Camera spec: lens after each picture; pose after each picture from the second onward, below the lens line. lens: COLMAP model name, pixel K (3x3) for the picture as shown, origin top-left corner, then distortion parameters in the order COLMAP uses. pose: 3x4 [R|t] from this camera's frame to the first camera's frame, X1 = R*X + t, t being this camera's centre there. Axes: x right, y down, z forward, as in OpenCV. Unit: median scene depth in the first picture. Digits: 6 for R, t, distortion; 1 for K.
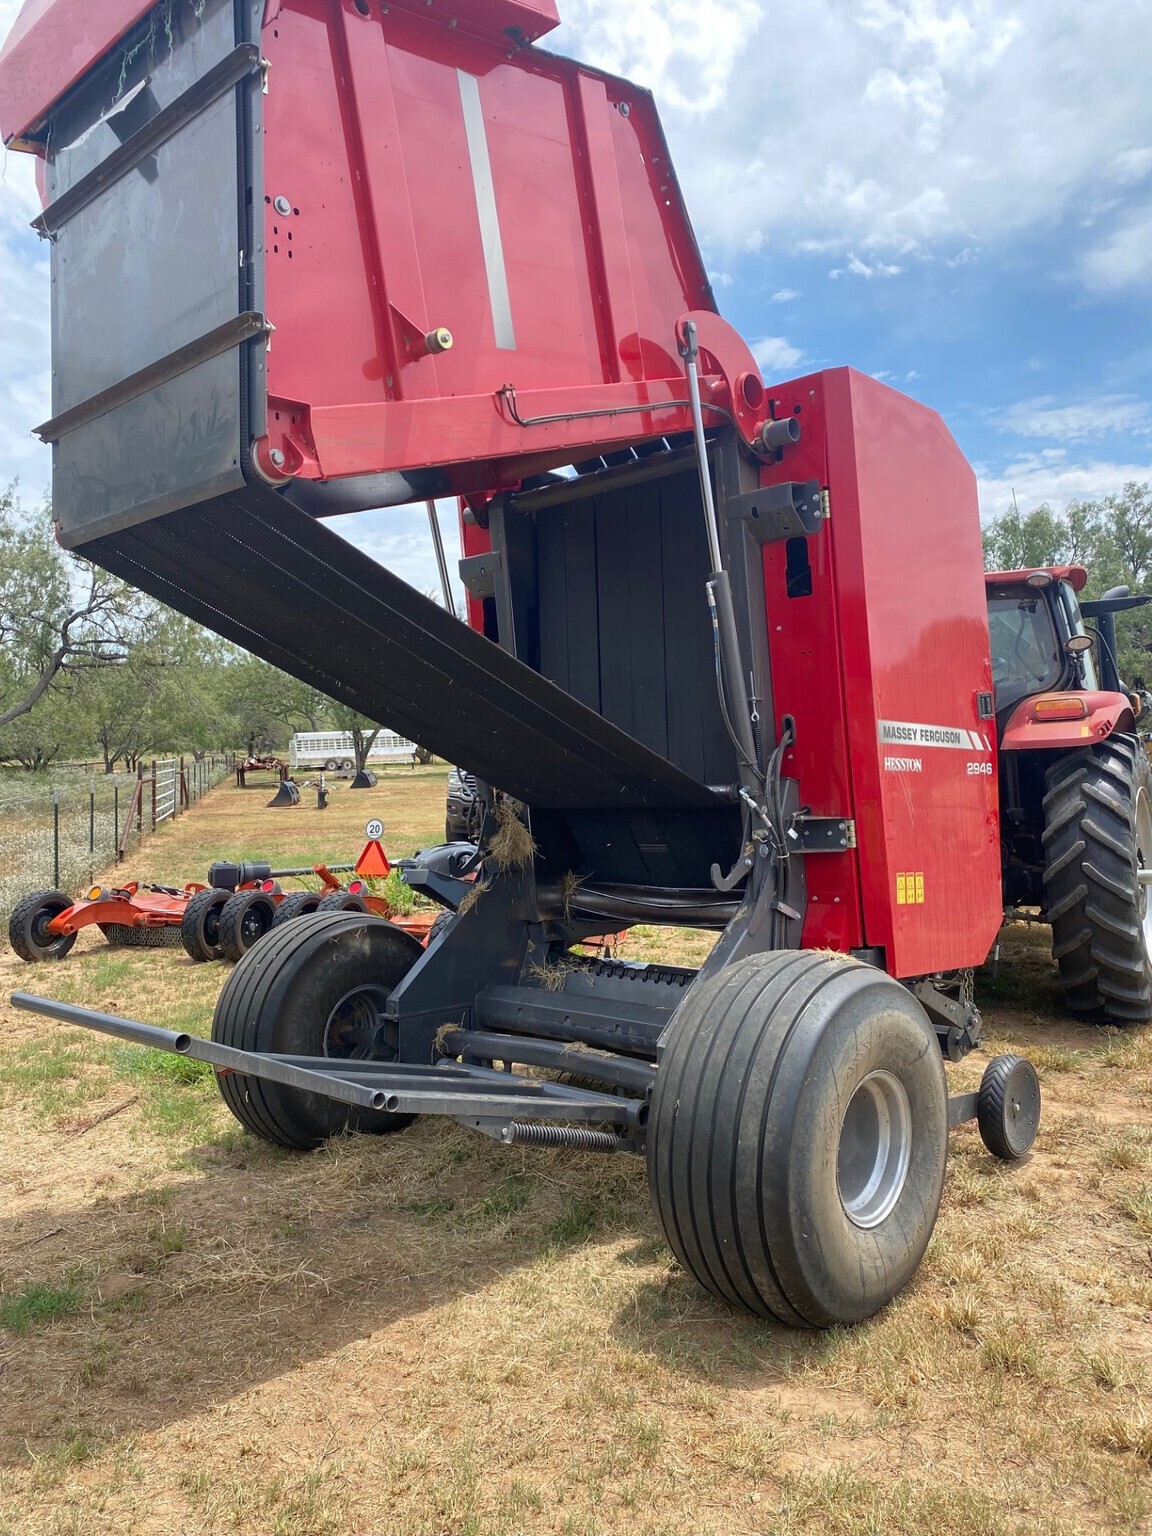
lens RADIAL K [[1158.6, 0, 576.0], [0, 1158.6, 768.0], [0, 0, 1]] dist [0.092444, -0.184521]
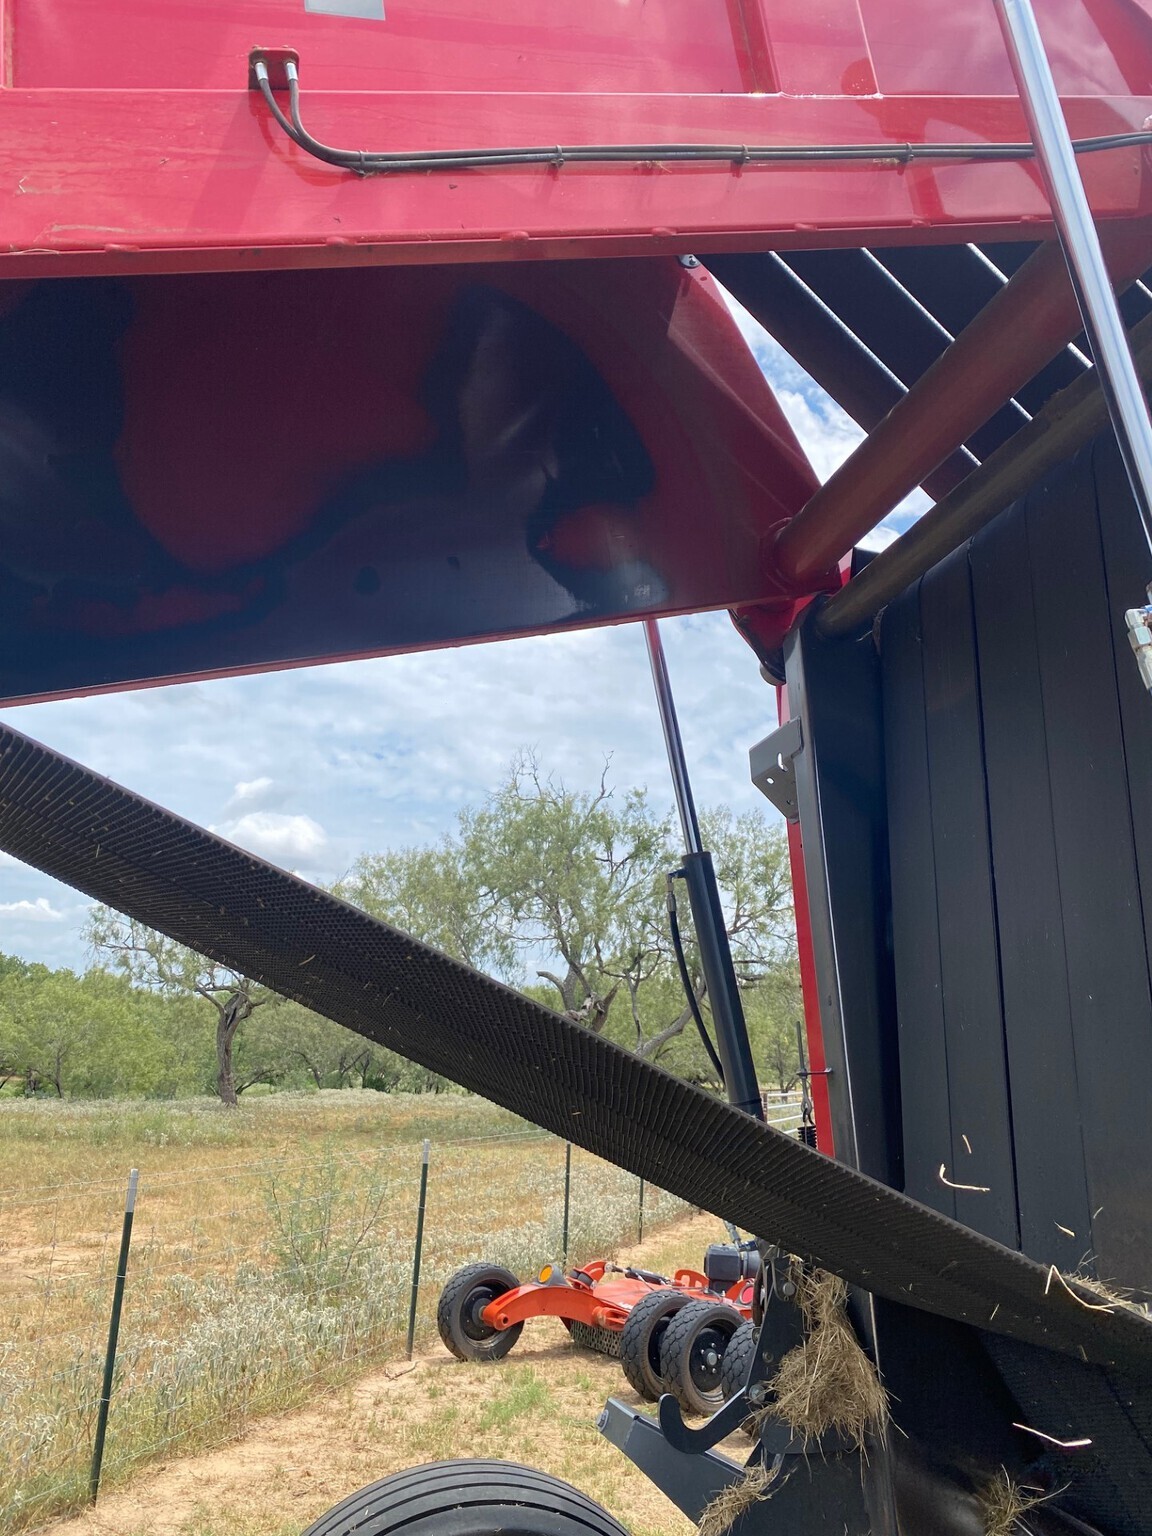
lens RADIAL K [[1163.2, 0, 576.7], [0, 1163.2, 757.1], [0, 0, 1]] dist [0.085767, -0.185189]
pose [[0.839912, -0.104463, -0.532575, 0.060757], [-0.049195, 0.962607, -0.266398, -0.017066], [0.540489, 0.249951, 0.803366, 0.303055]]
